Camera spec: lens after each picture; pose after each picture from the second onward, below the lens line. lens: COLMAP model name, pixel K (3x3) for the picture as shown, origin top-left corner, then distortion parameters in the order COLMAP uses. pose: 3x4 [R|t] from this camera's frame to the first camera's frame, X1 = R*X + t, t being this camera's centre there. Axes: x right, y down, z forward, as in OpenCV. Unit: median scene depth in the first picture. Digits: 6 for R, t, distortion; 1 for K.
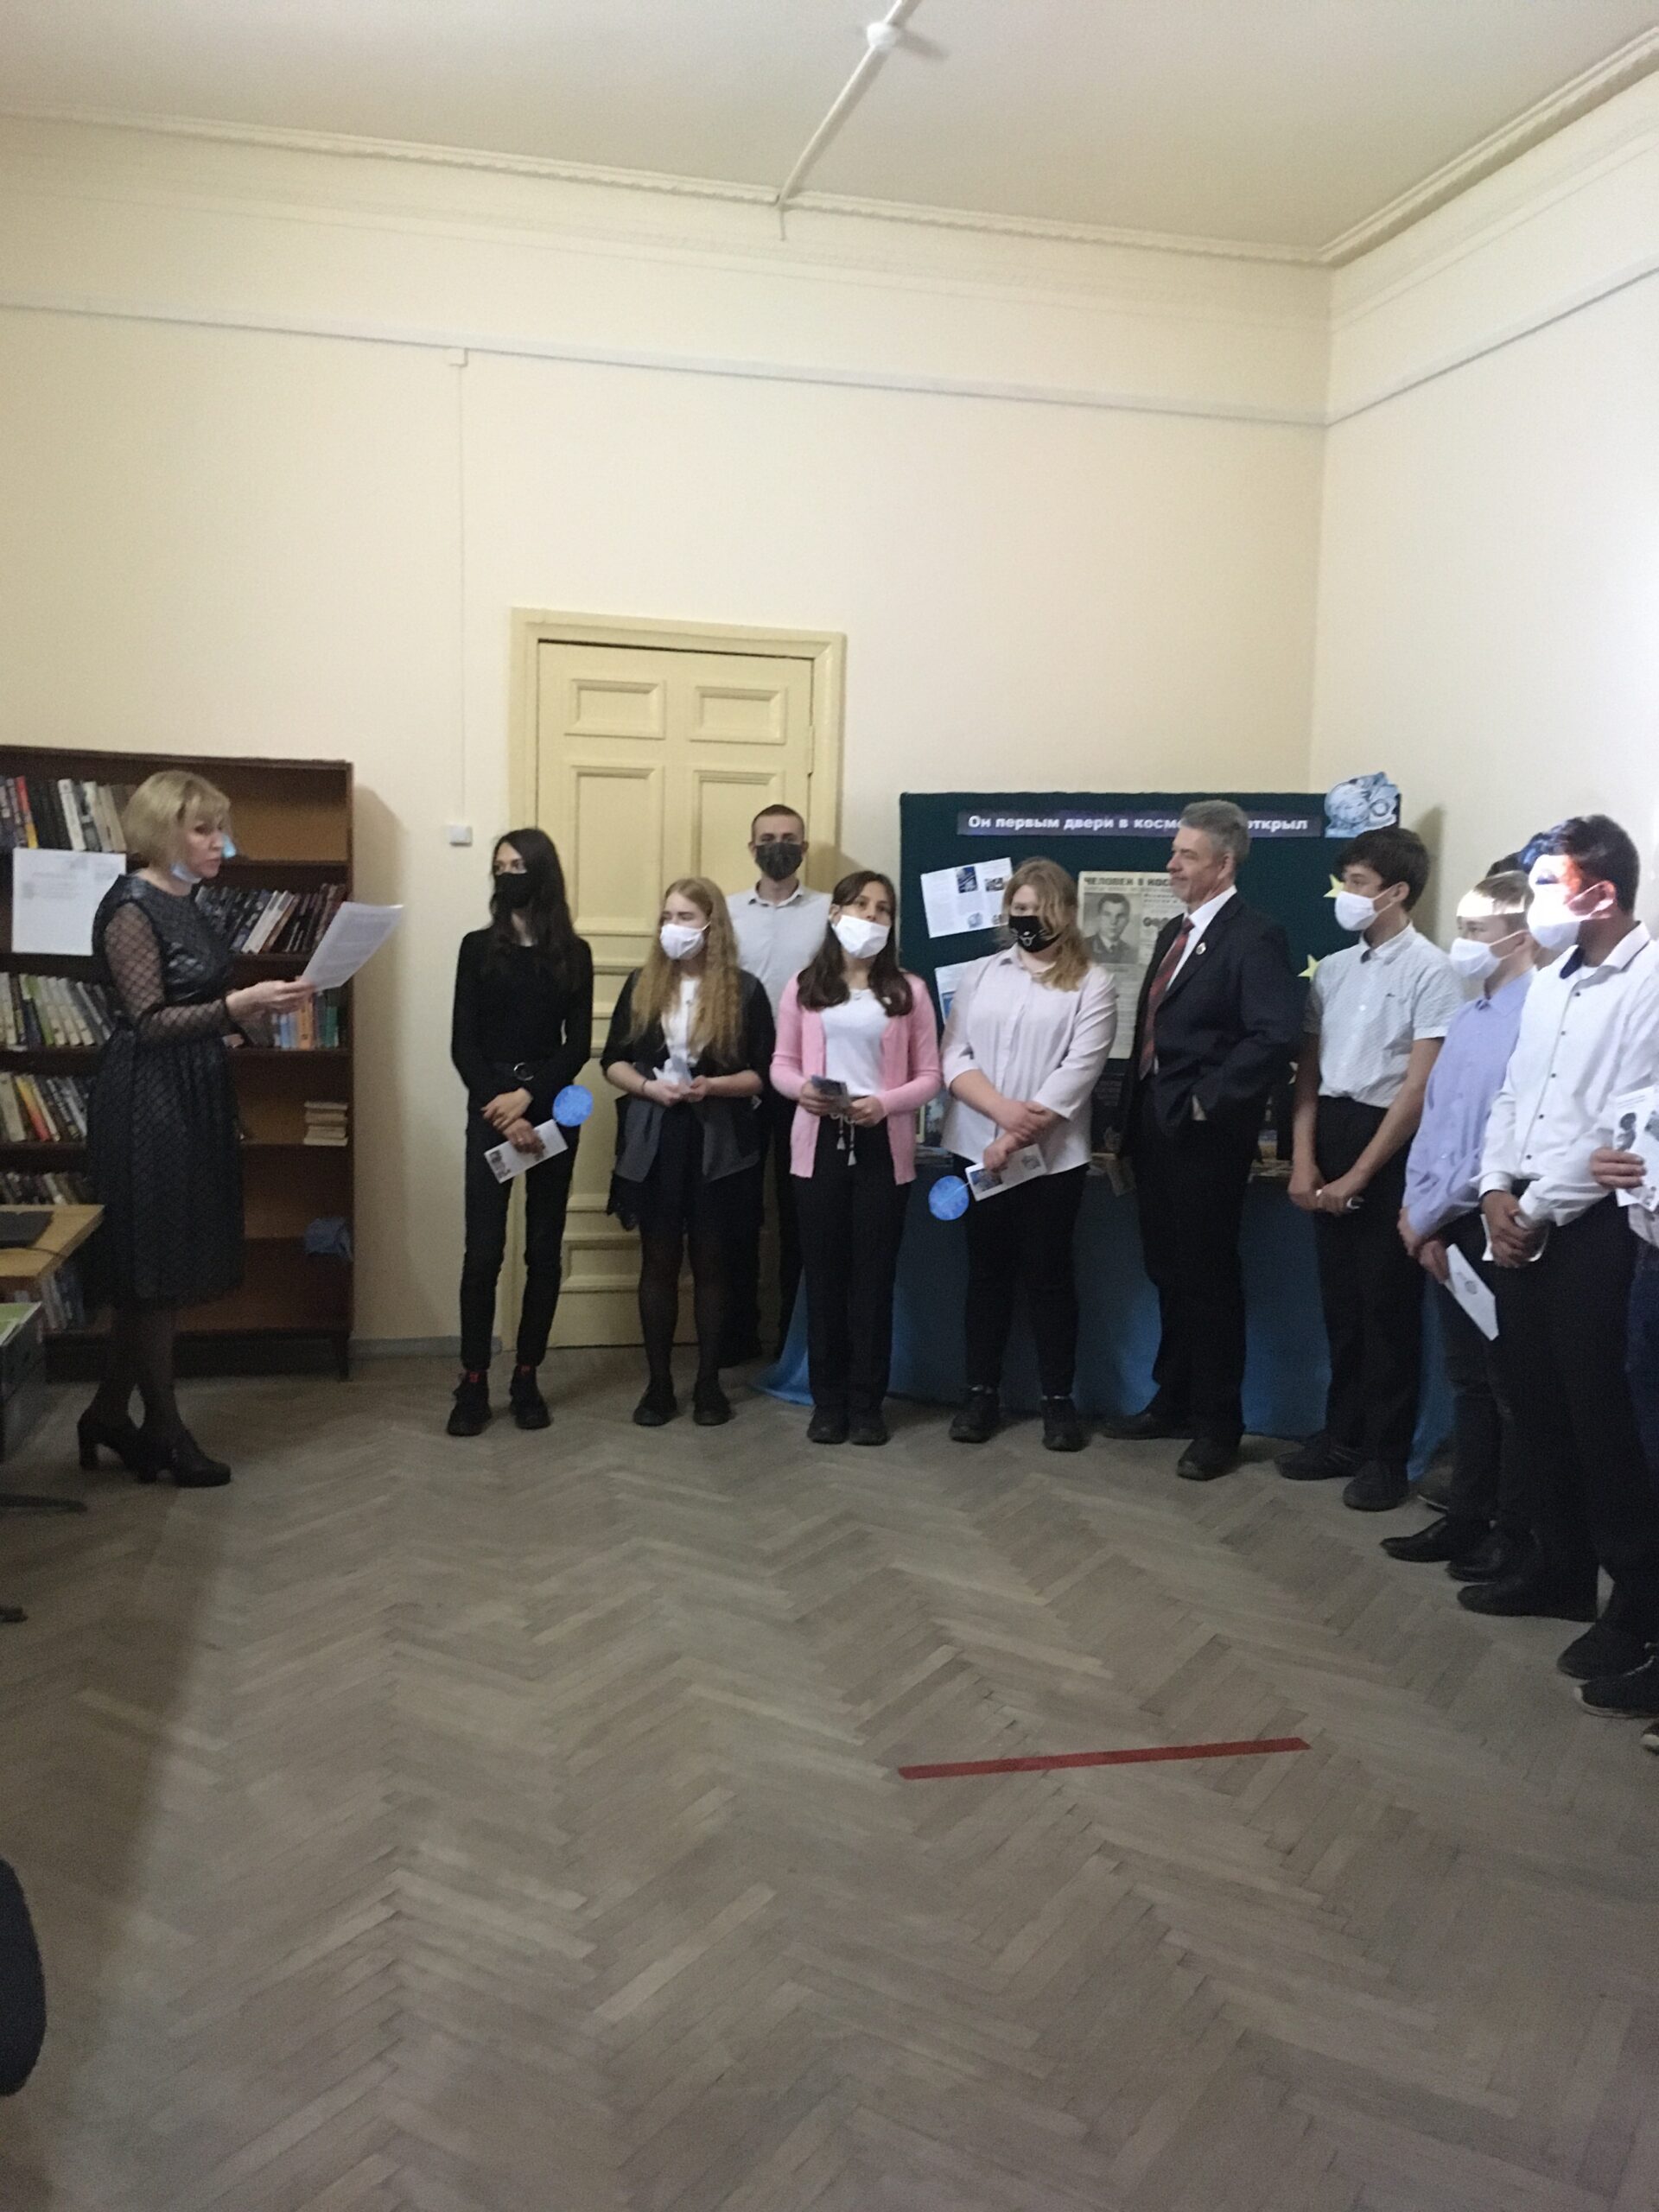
lens RADIAL K [[1918.2, 0, 802.6], [0, 1918.2, 1104.1], [0, 0, 1]] dist [0.135318, -0.004705]
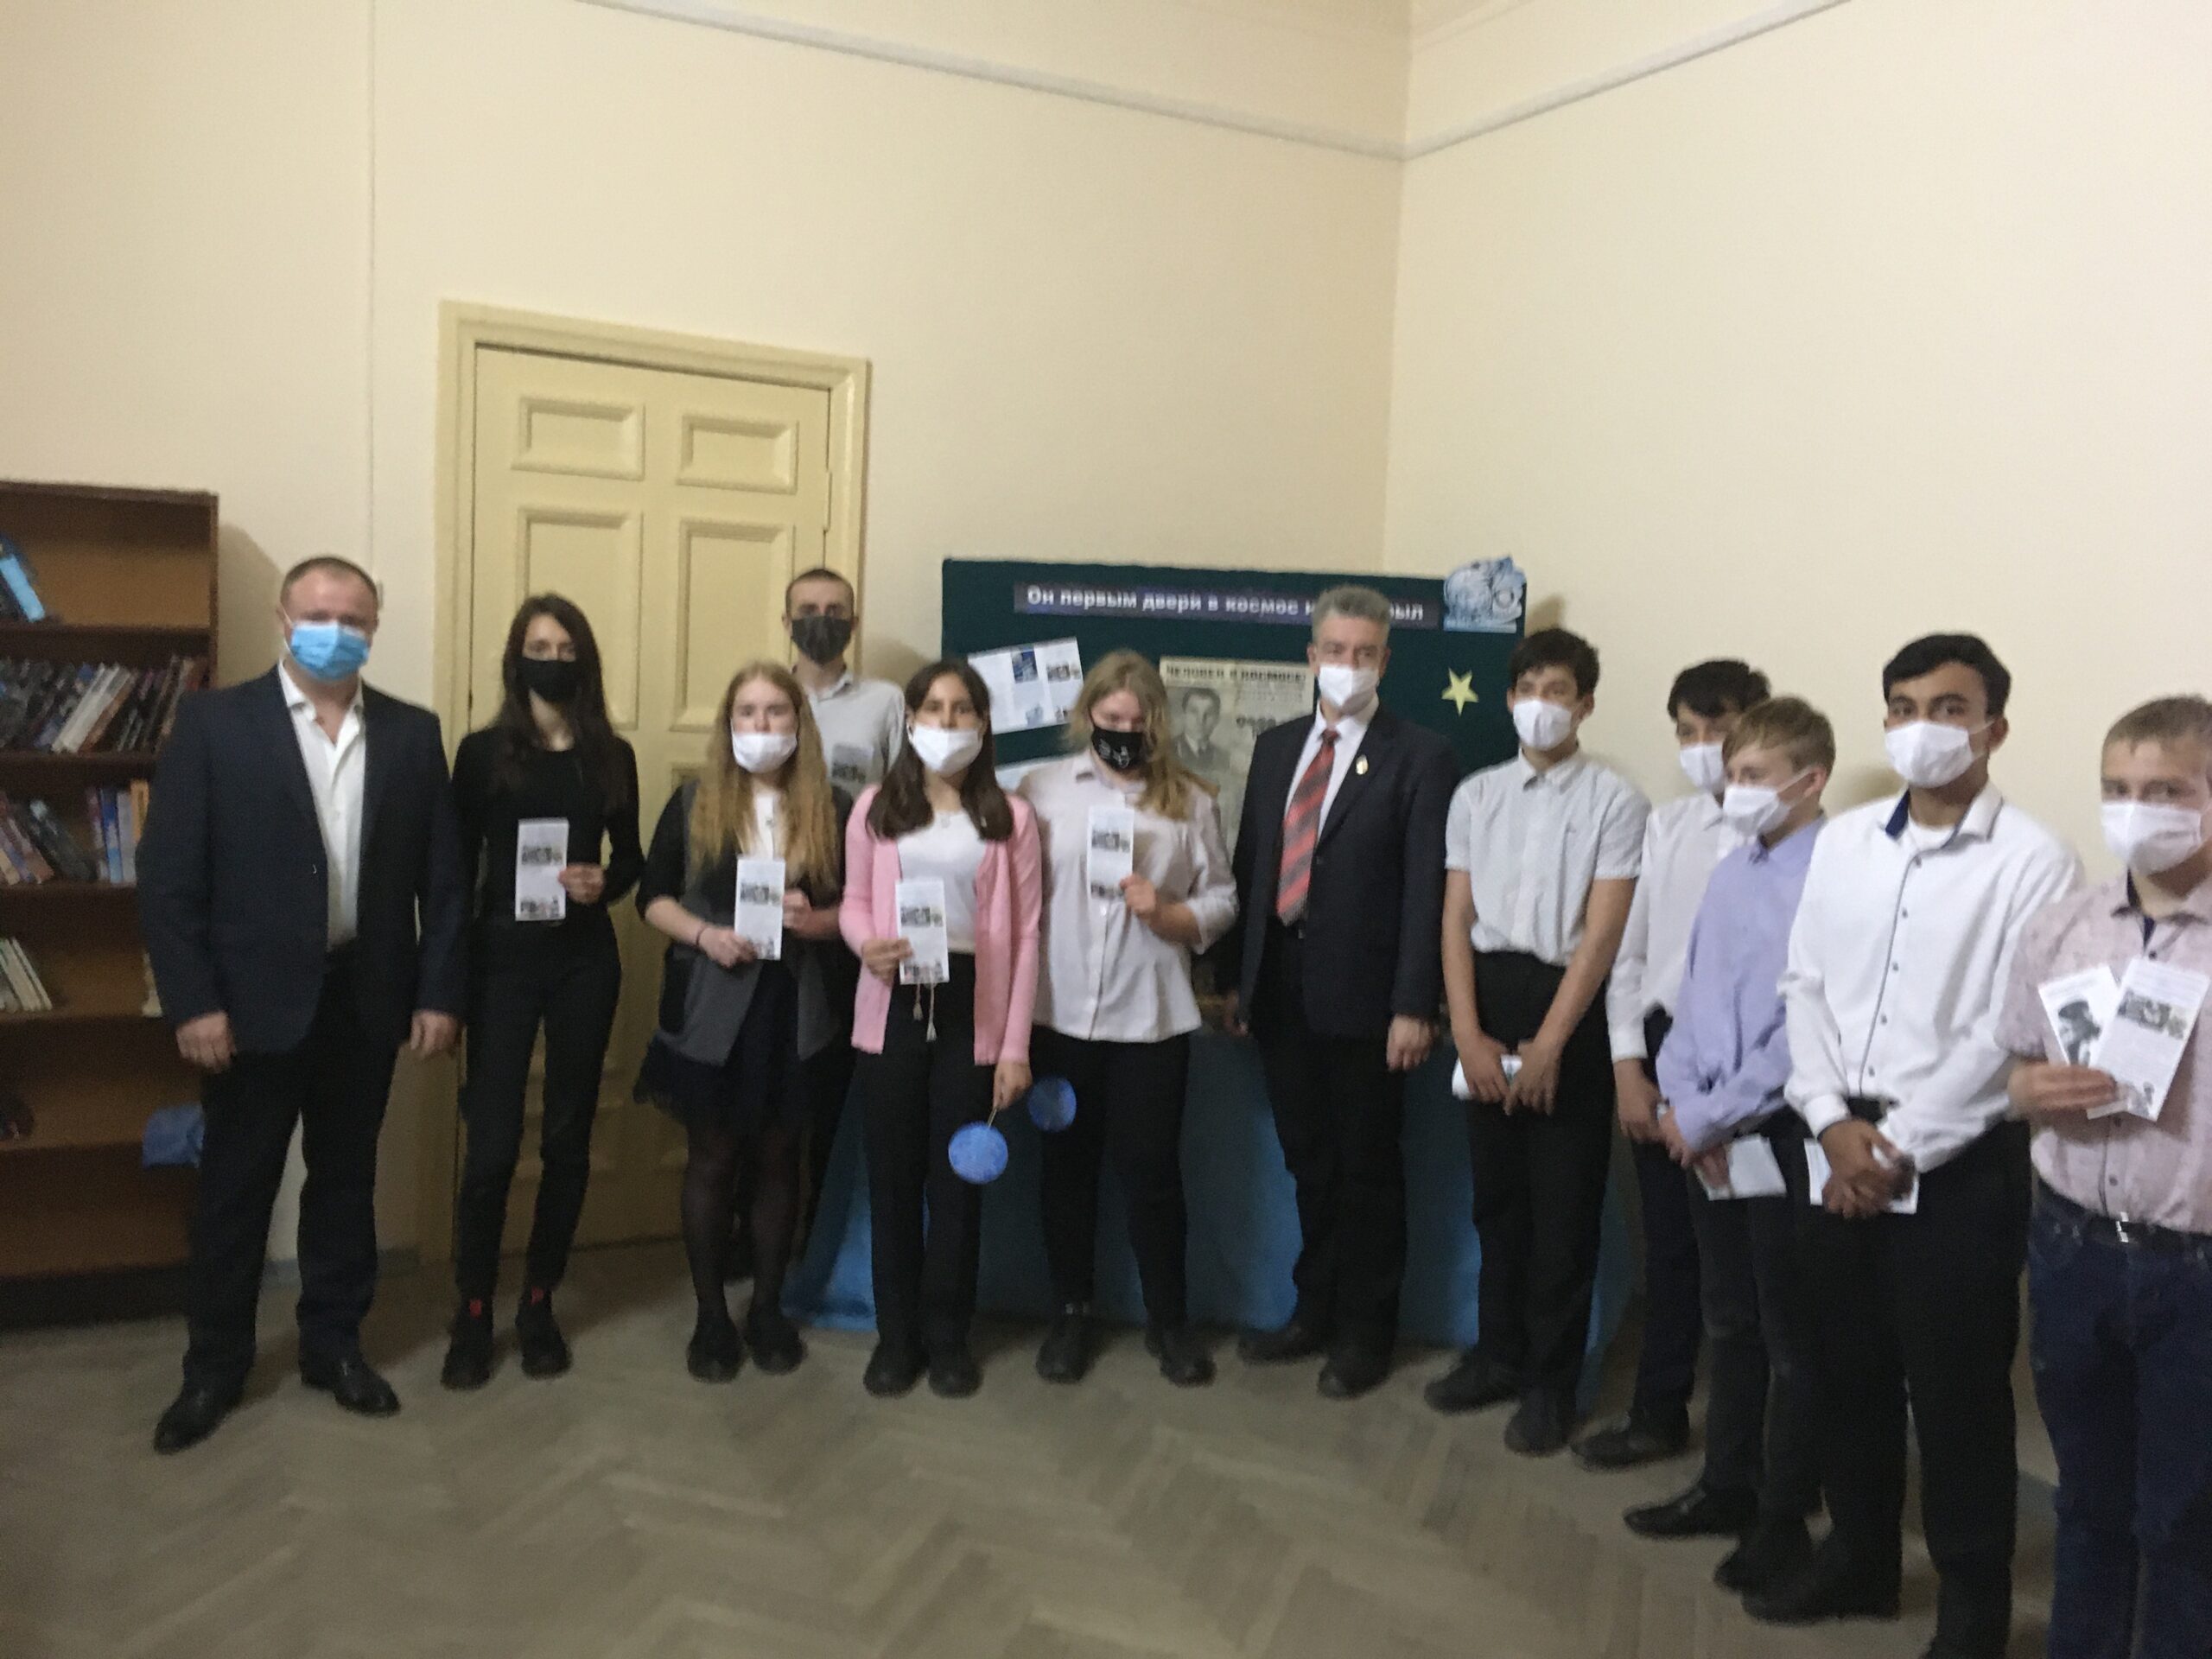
lens RADIAL K [[1845.5, 0, 1076.7], [0, 1845.5, 825.2], [0, 0, 1]] dist [0.122373, -0.190537]
pose [[0.973217, -0.001564, 0.229885, -0.080010], [0.002750, 0.999985, -0.004836, -0.046458], [-0.229874, 0.005339, 0.973206, 0.235276]]
